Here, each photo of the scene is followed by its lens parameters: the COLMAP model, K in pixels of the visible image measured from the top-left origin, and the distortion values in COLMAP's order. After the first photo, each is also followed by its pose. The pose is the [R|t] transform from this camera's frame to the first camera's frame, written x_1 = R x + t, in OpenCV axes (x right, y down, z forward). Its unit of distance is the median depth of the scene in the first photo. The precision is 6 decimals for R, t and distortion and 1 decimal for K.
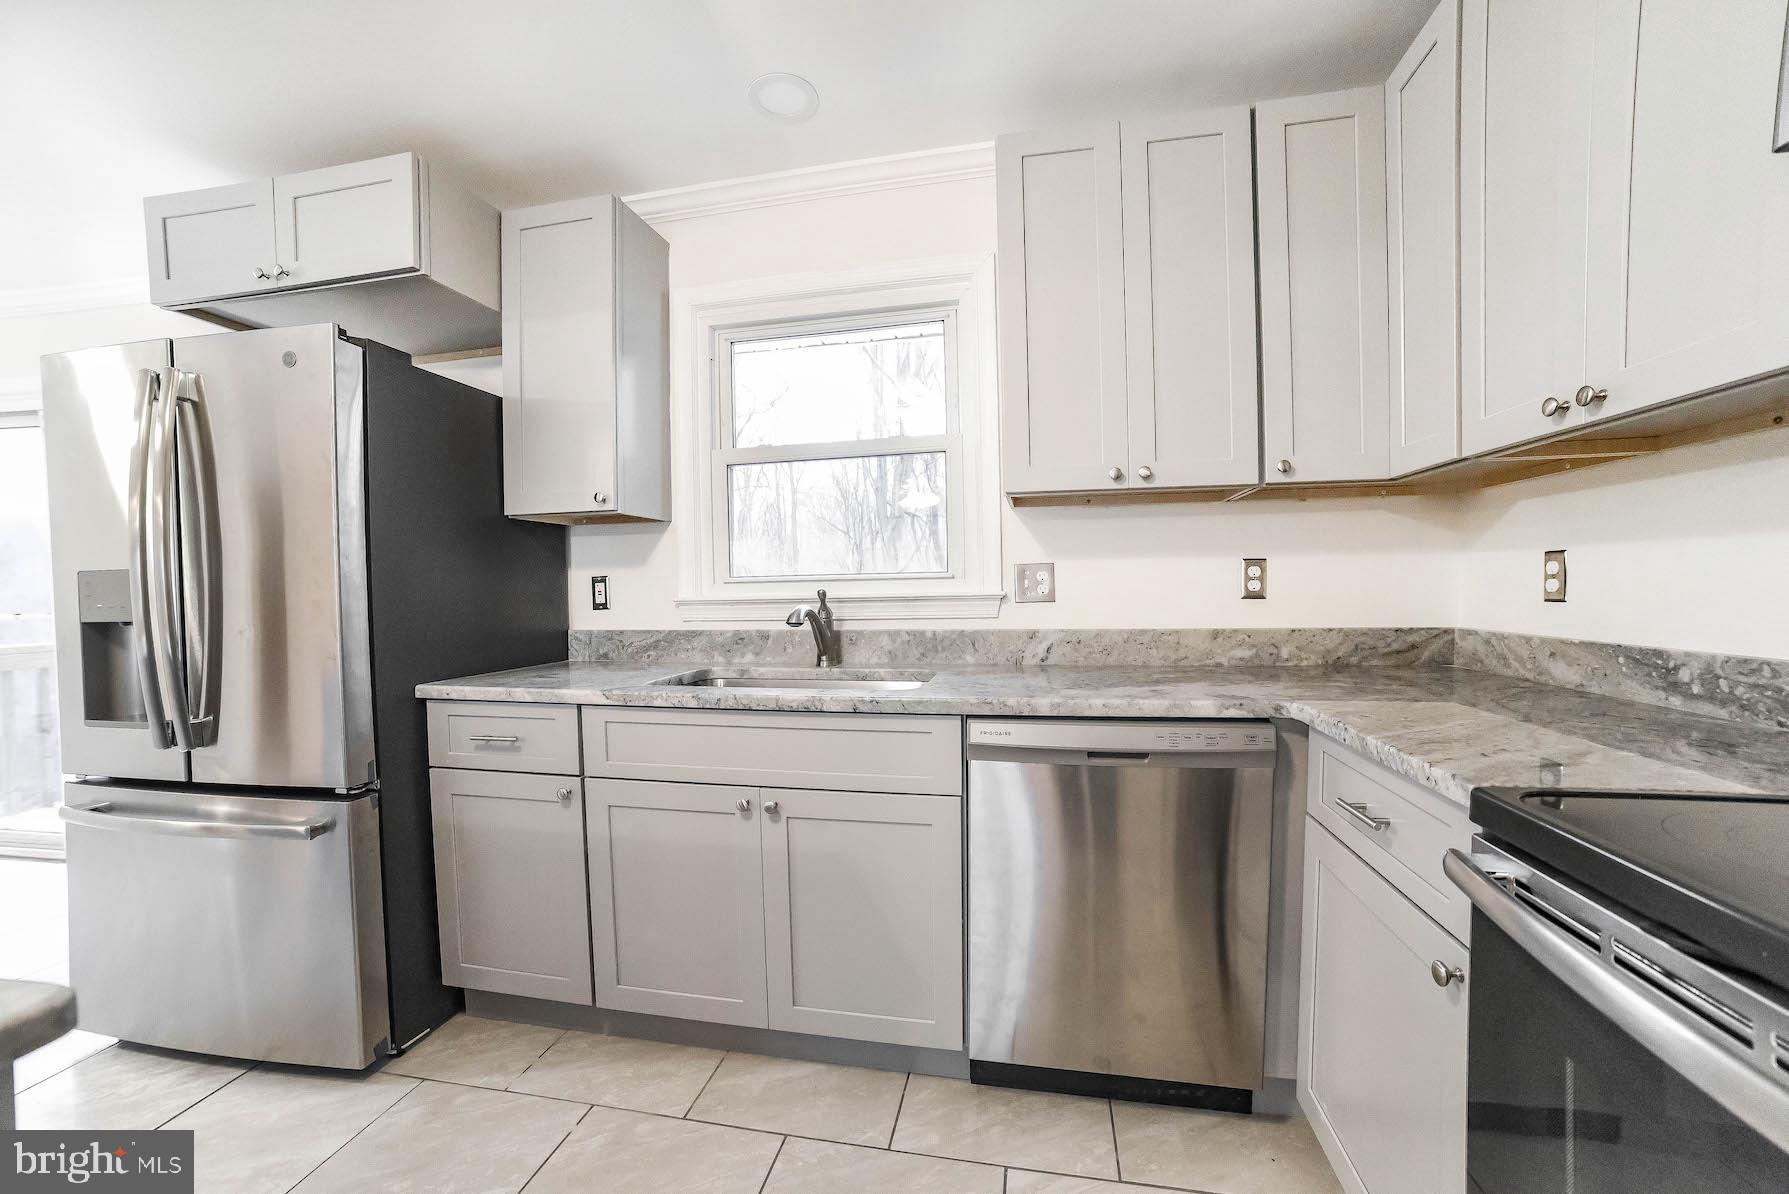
lens RADIAL K [[735.0, 0, 894.5], [0, 735.0, 597.0], [0, 0, 1]] dist [-0.025633, 0.000060]
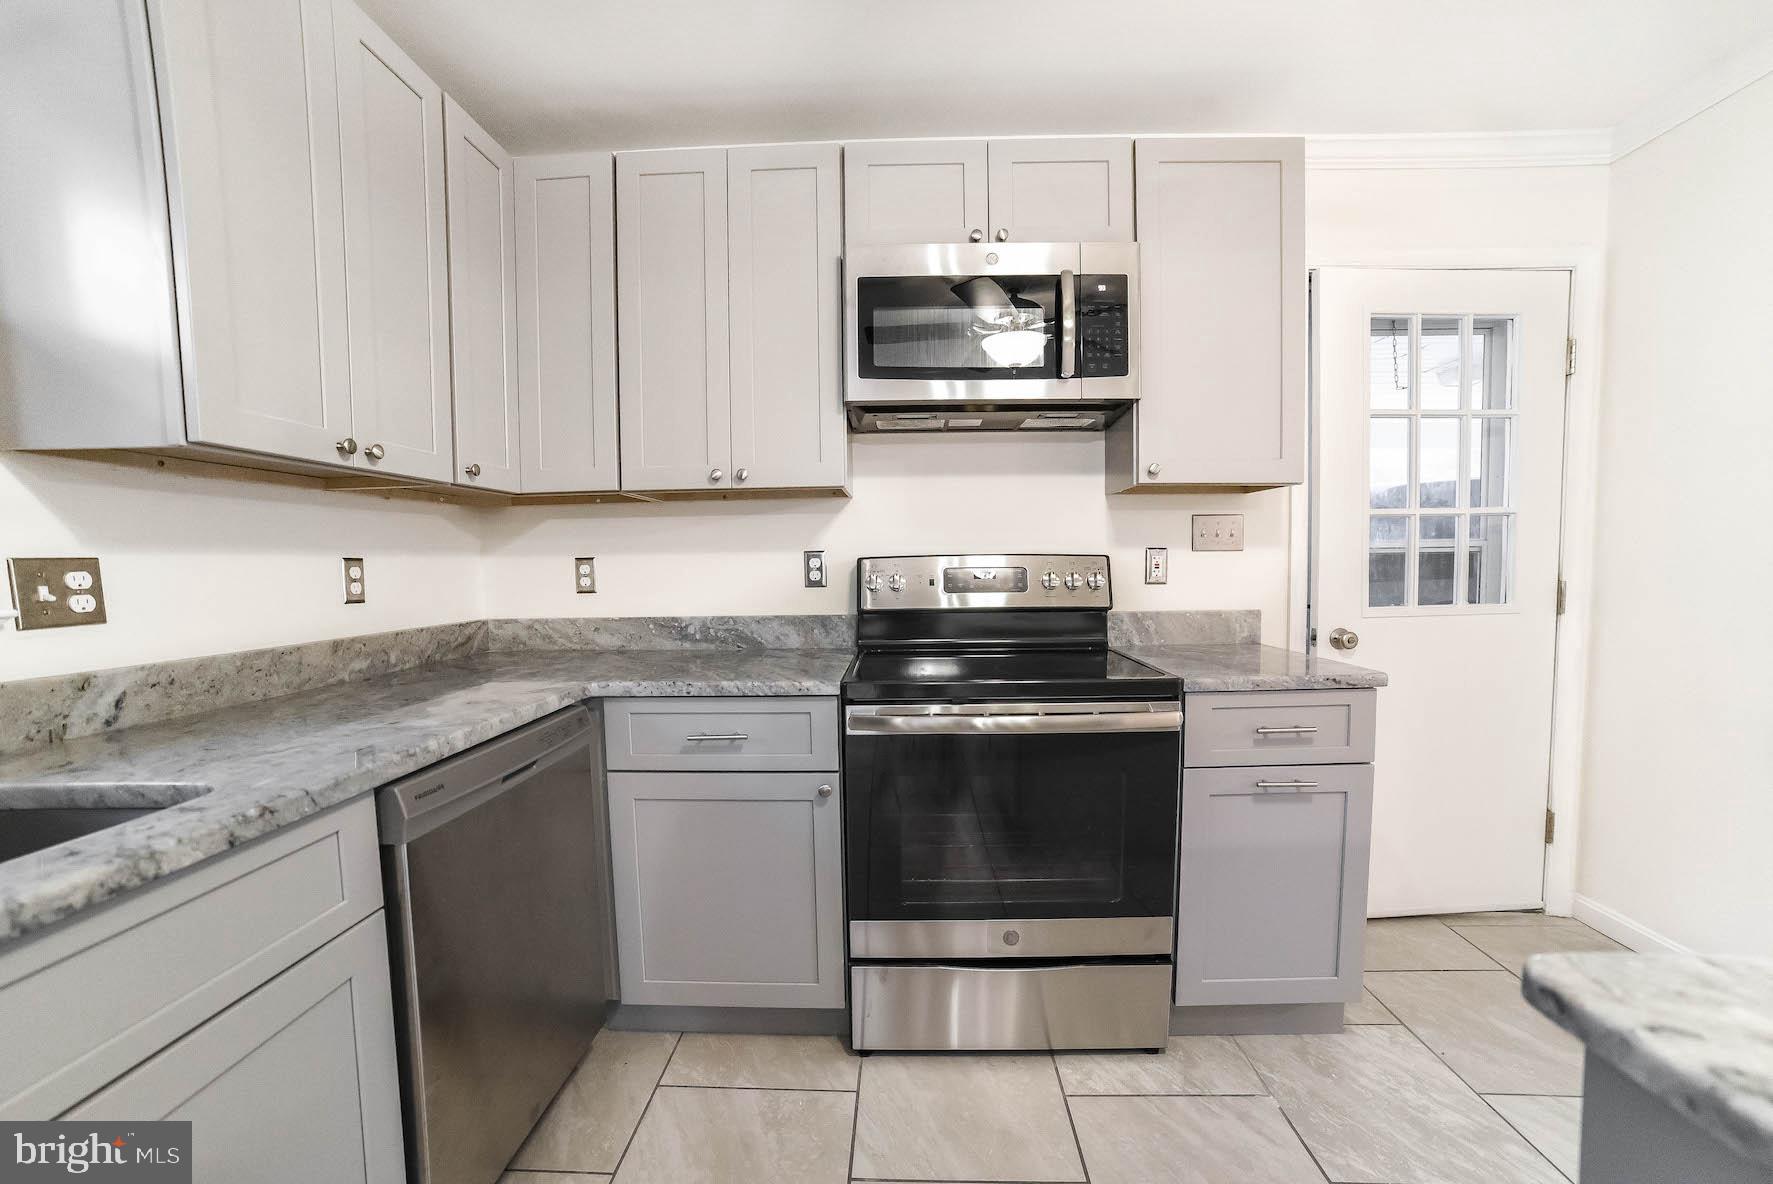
lens RADIAL K [[697.9, 0, 886.3], [0, 697.9, 609.5], [0, 0, 1]] dist [-0.026882, 0.000289]
pose [[-0.121671, -0.048241, 0.991397, -0.434468], [0.040770, 0.997732, 0.053553, -0.008651], [-0.991733, 0.046935, -0.119429, 0.473945]]
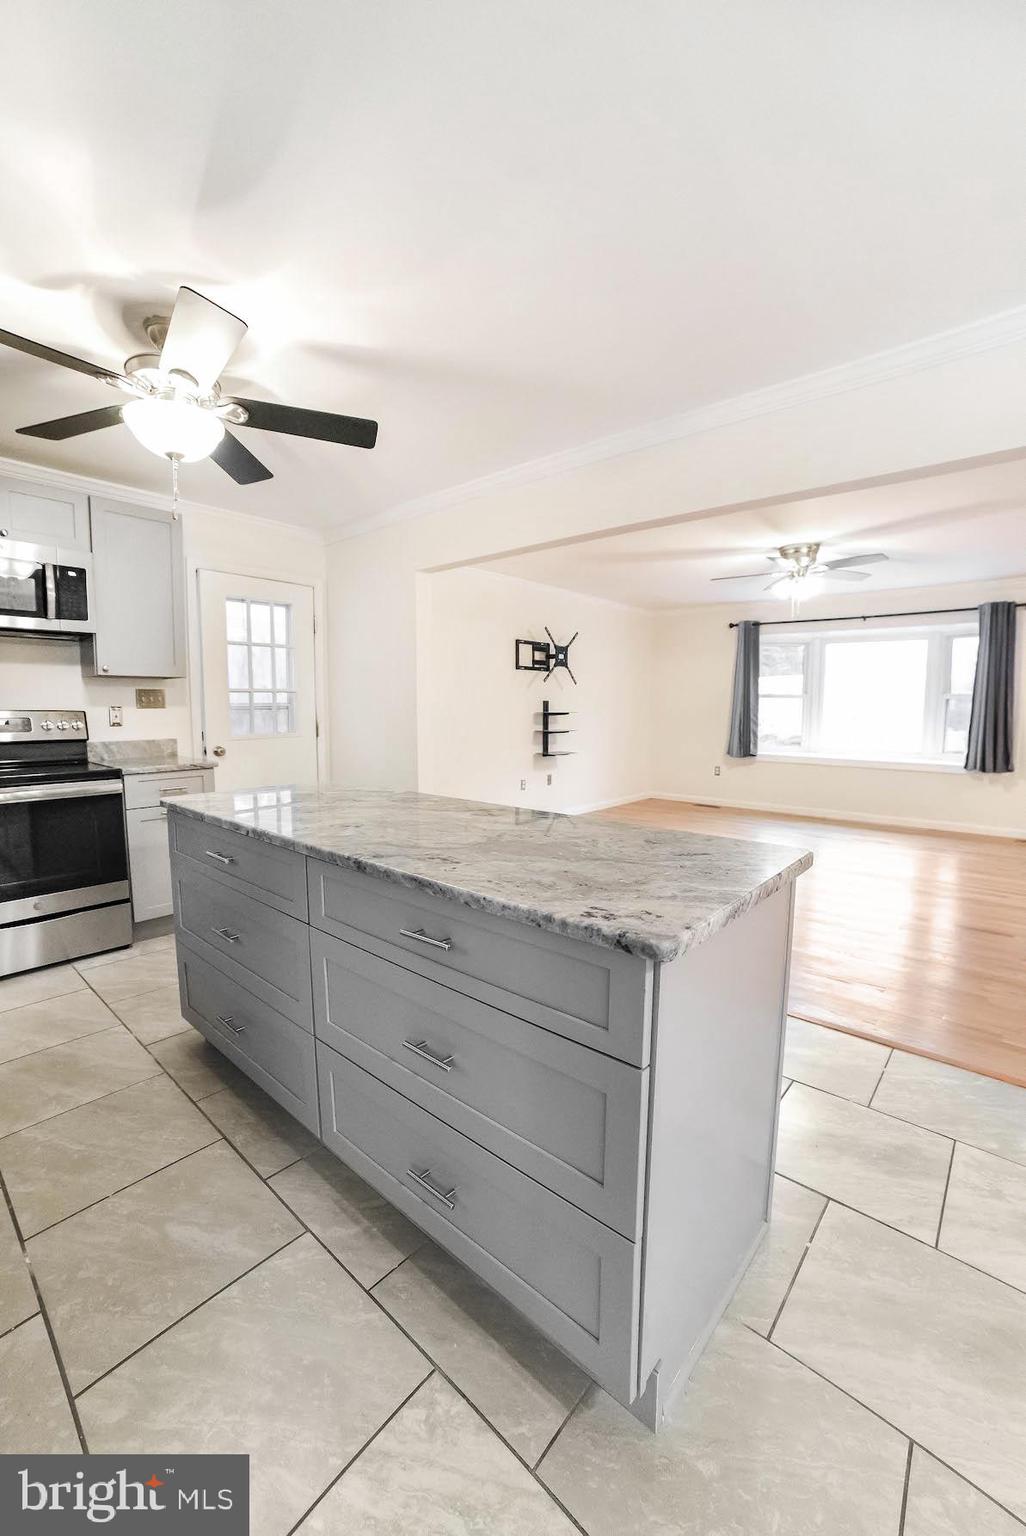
lens RADIAL K [[604.6, 0, 513.0], [0, 604.6, 768.0], [0, 0, 1]] dist [-0.026882, 0.000289]
pose [[-0.848288, -0.046406, 0.527497, -1.295278], [0.019718, 0.992694, 0.119040, -0.036050], [-0.529168, 0.111382, -0.841175, 0.783660]]
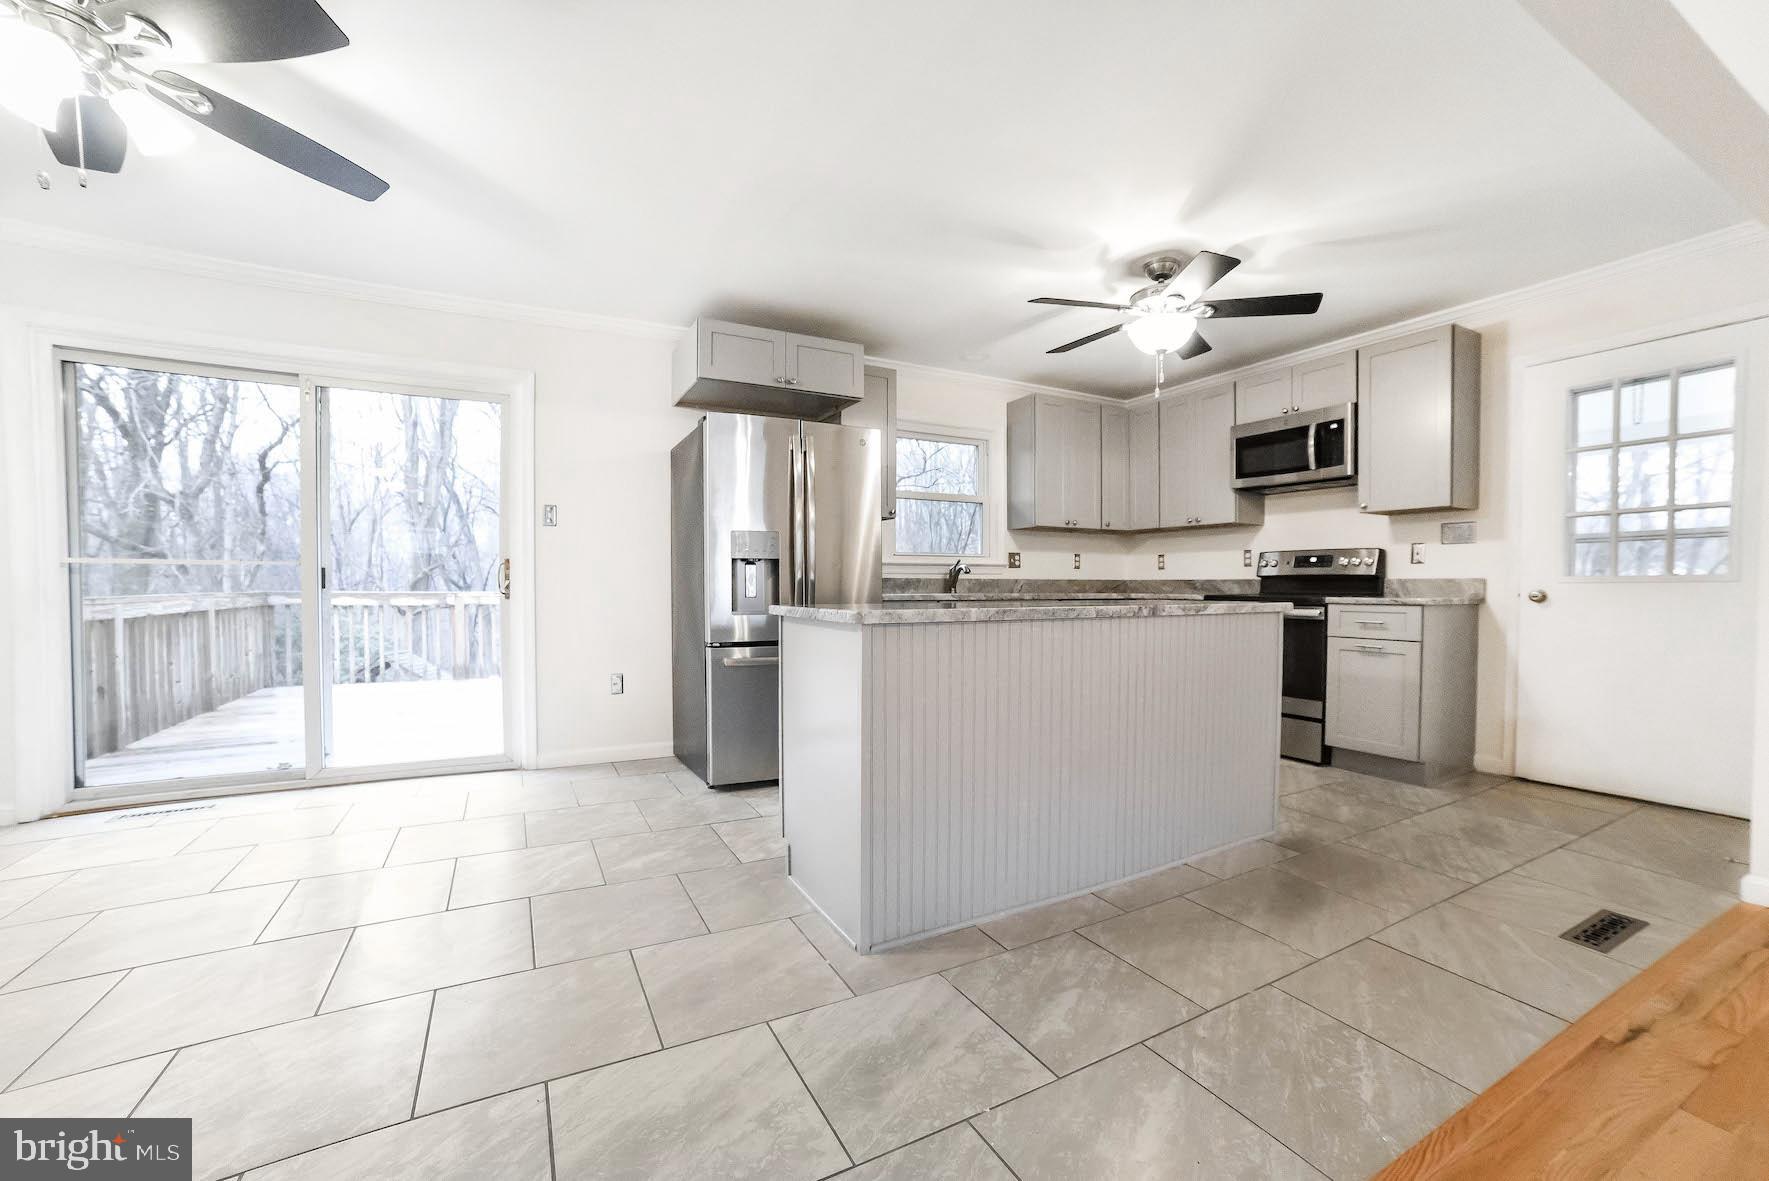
lens RADIAL K [[696.4, 0, 884.3], [0, 696.4, 607.9], [0, 0, 1]] dist [-0.026882, 0.000289]
pose [[0.802605, -0.000743, 0.596510, -1.743282], [-0.003328, 0.999978, 0.005723, 0.144180], [-0.596501, -0.006578, 0.802585, -0.714615]]
